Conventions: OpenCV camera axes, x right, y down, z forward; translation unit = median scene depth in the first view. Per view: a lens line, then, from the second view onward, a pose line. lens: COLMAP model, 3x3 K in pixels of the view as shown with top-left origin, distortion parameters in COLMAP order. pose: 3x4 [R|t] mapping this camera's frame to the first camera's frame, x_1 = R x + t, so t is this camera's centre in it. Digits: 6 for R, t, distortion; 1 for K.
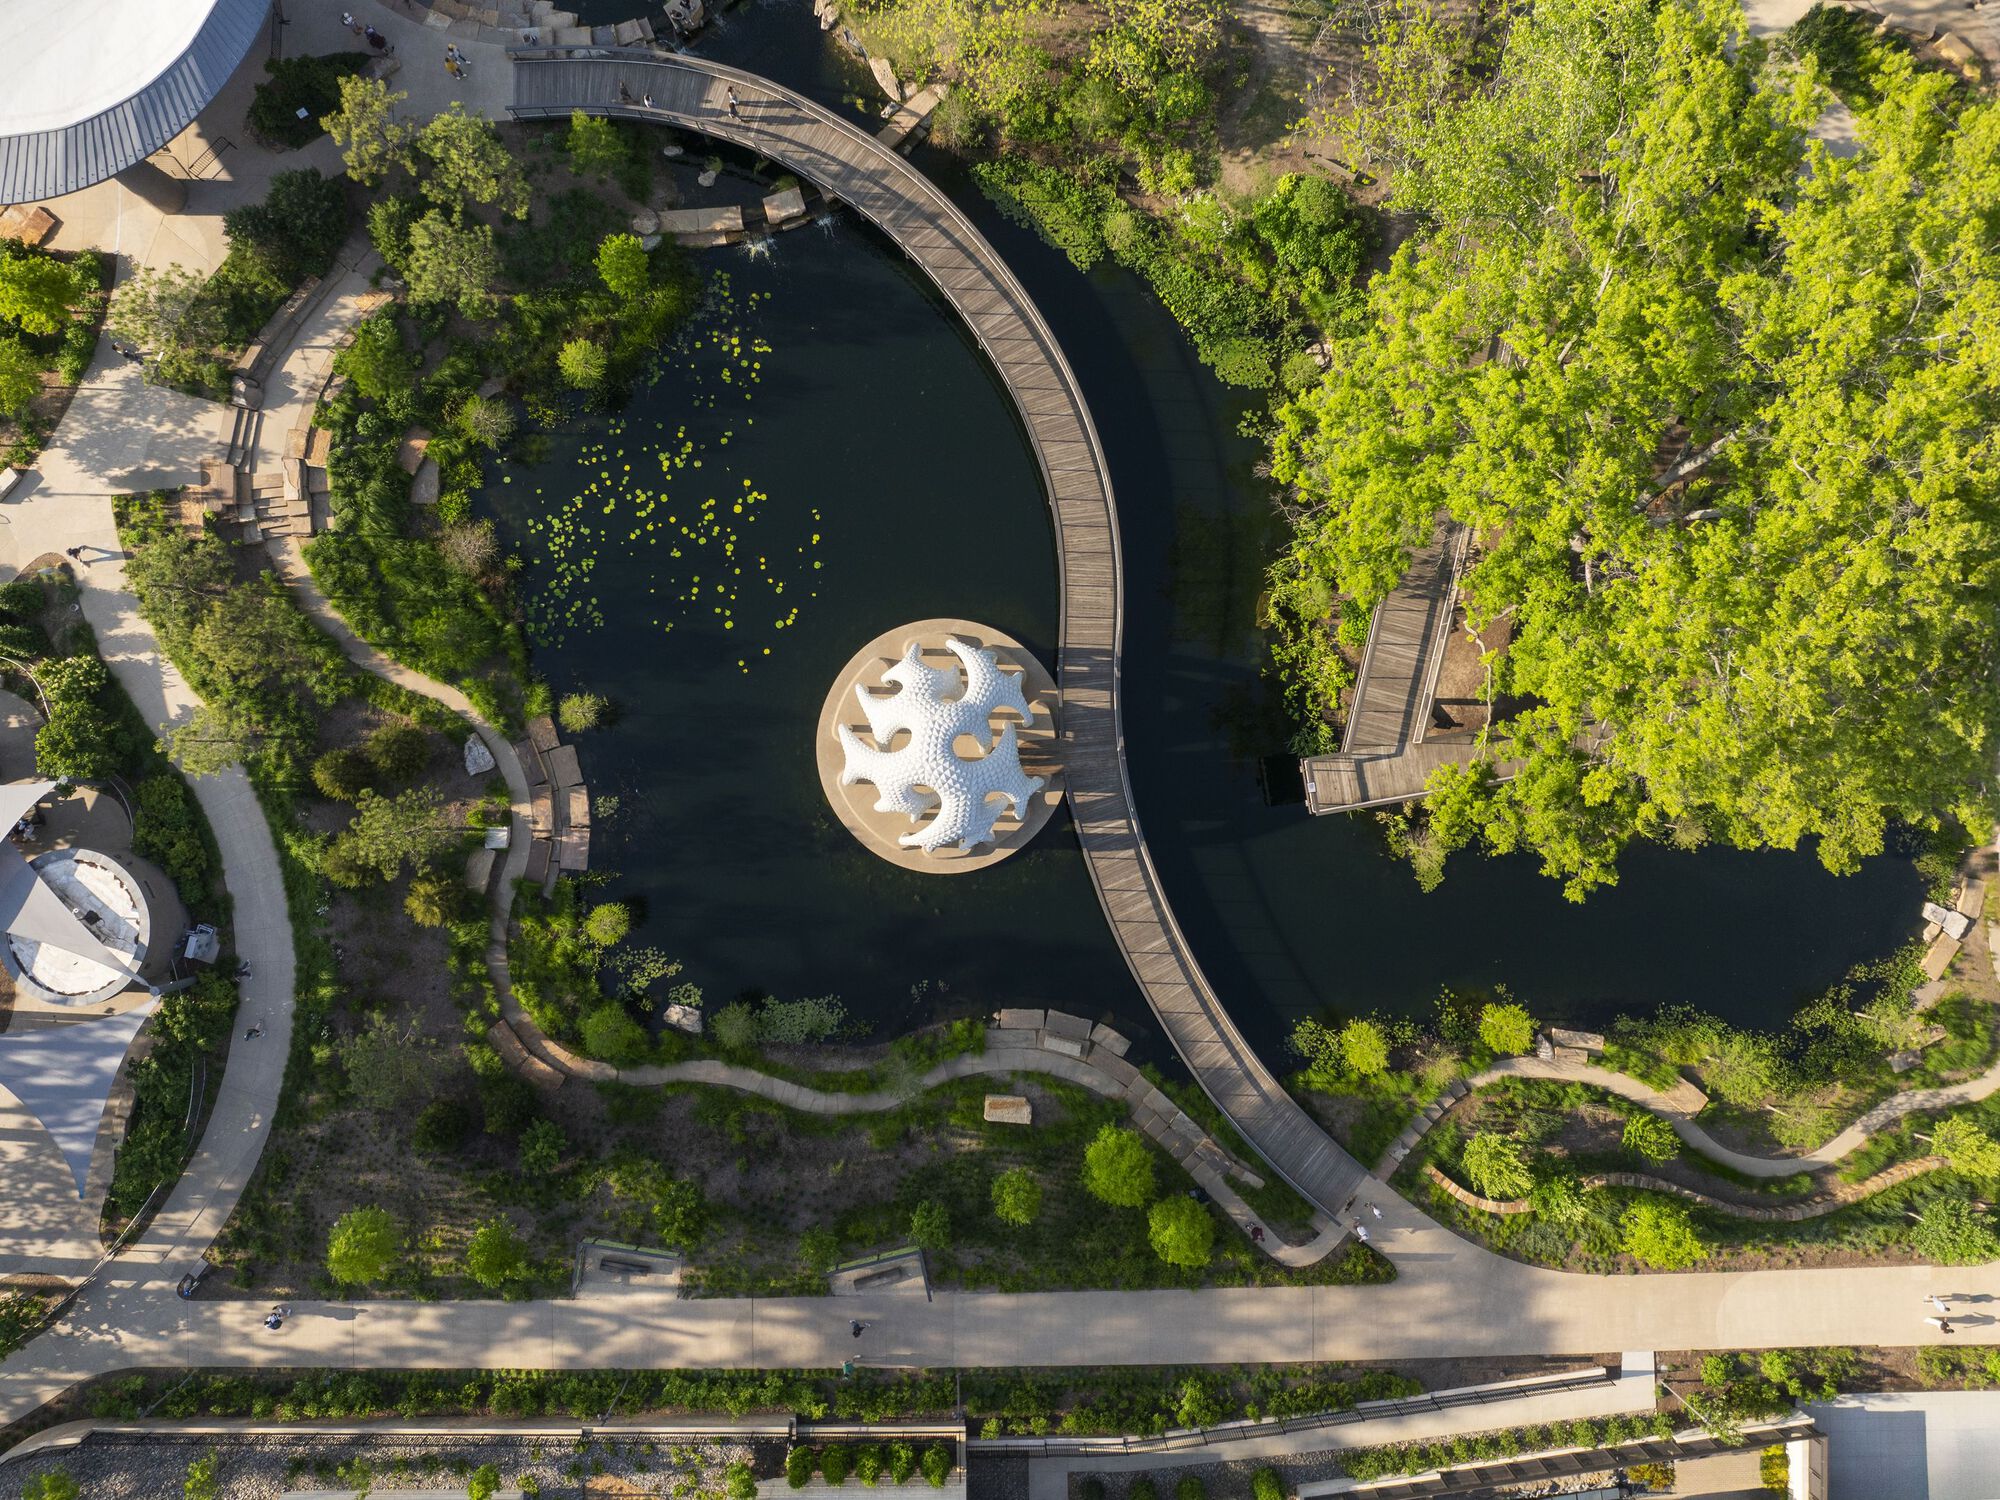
lens RADIAL K [[1396.1, 0, 1005.1], [0, 1396.1, 739.5], [0, 0, 1]] dist [0.003102, 0.000090]
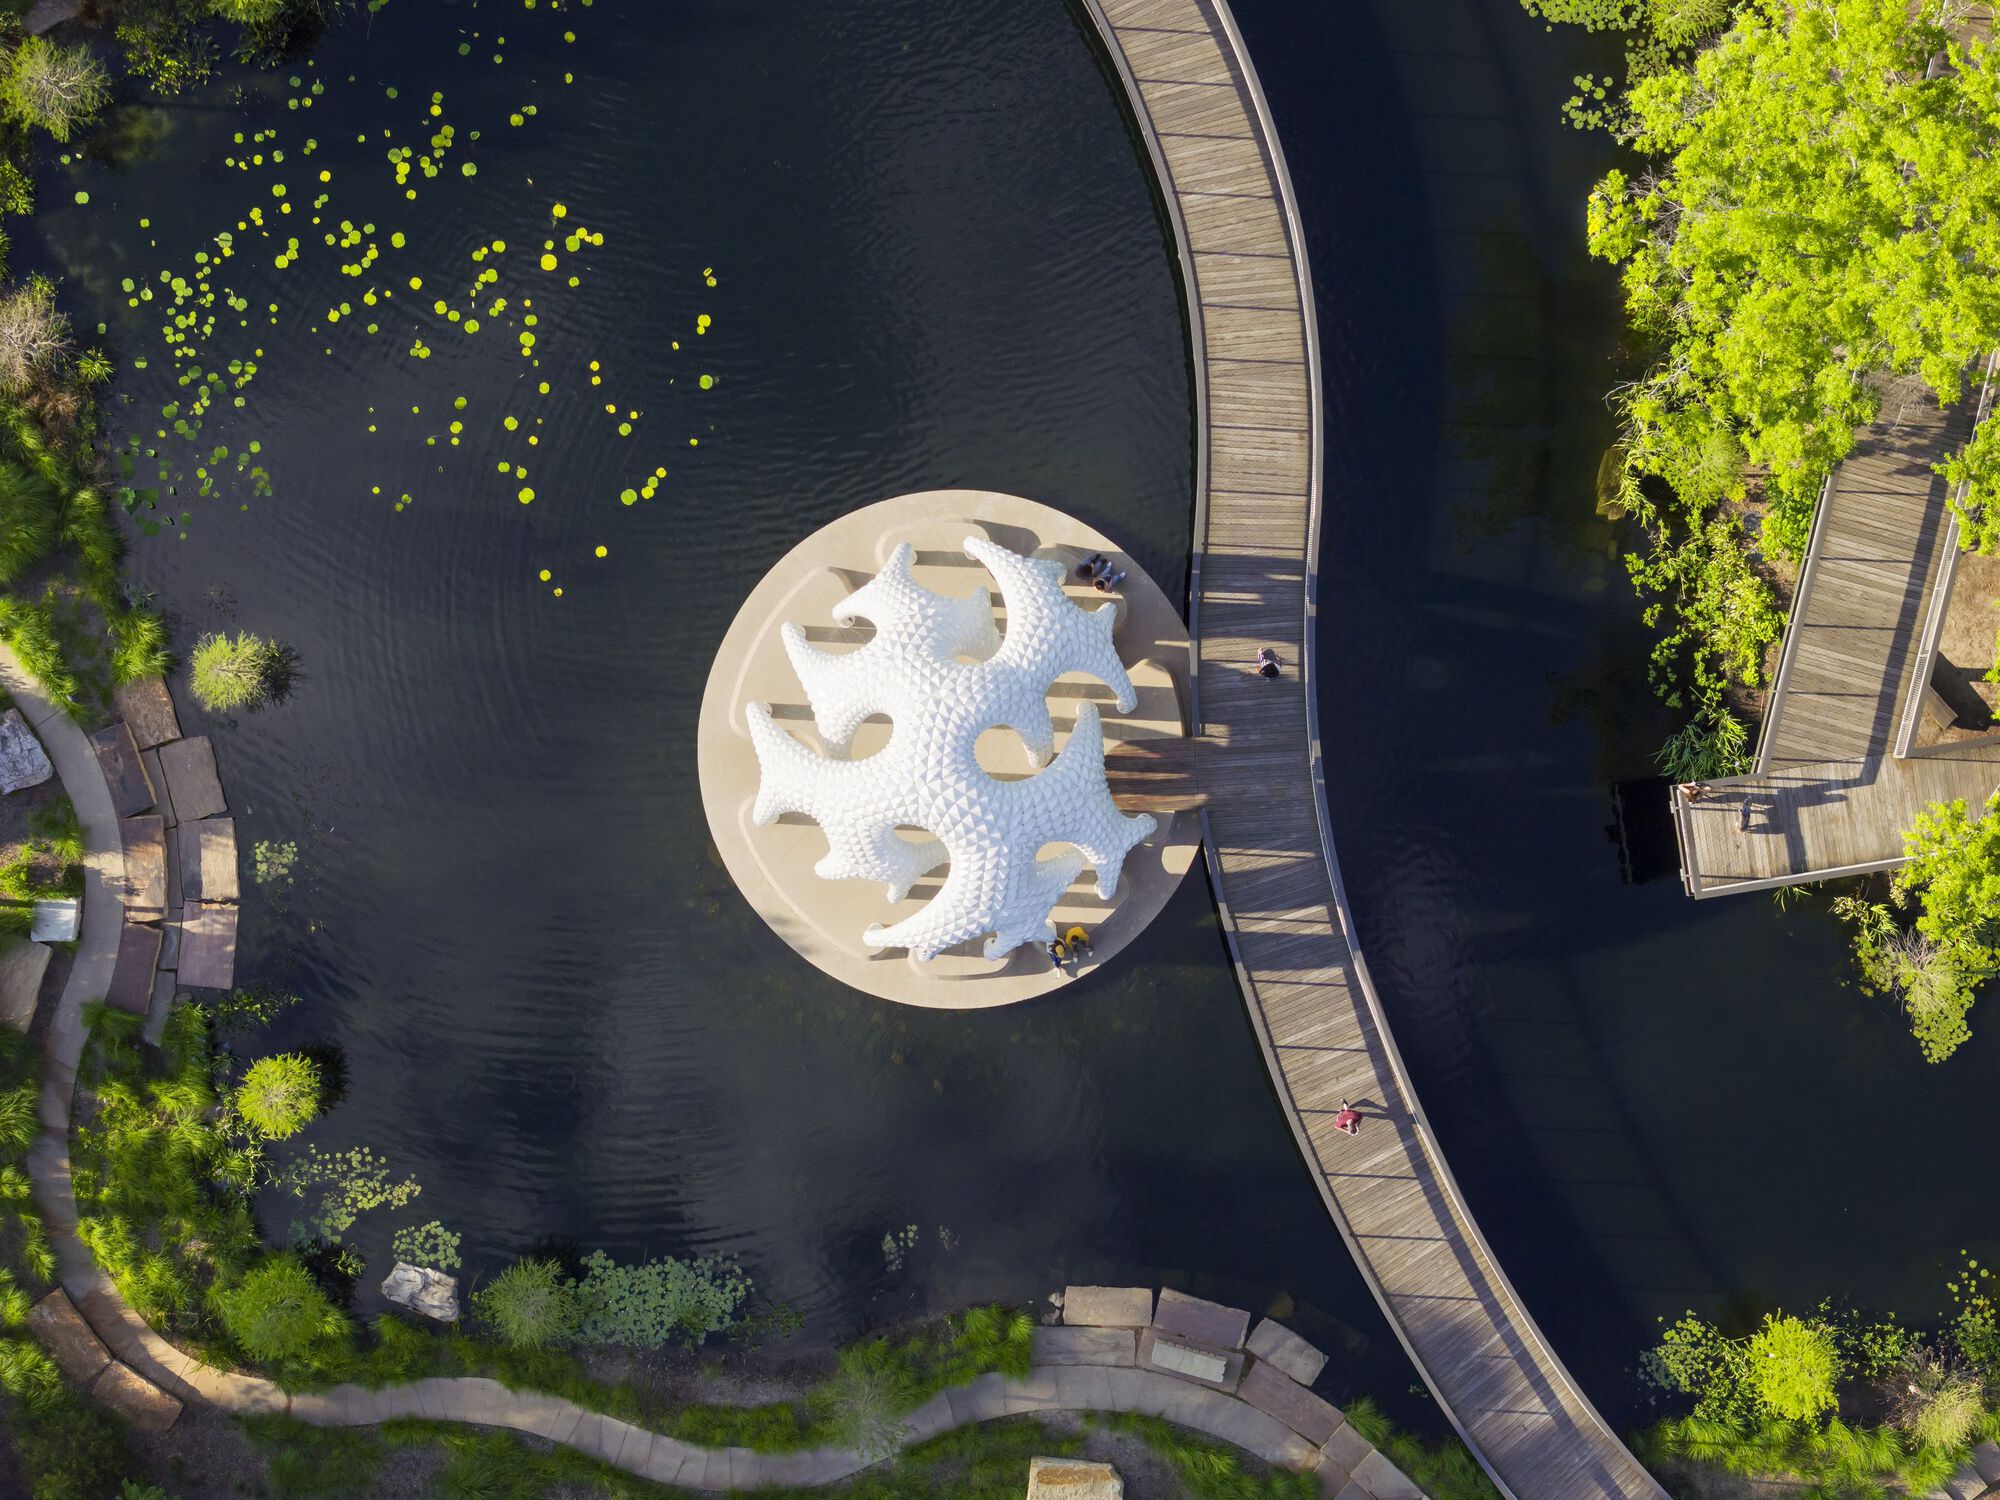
lens RADIAL K [[4080.0, 0, 998.7], [0, 4080.0, 749.8], [0, 0, 1]] dist [0.023016, 0.000000]
pose [[0.999312, 0.014907, -0.033951, 0.019926], [-0.014660, 0.999864, 0.007501, -0.006368], [0.034058, -0.006998, 0.999395, -0.441833]]
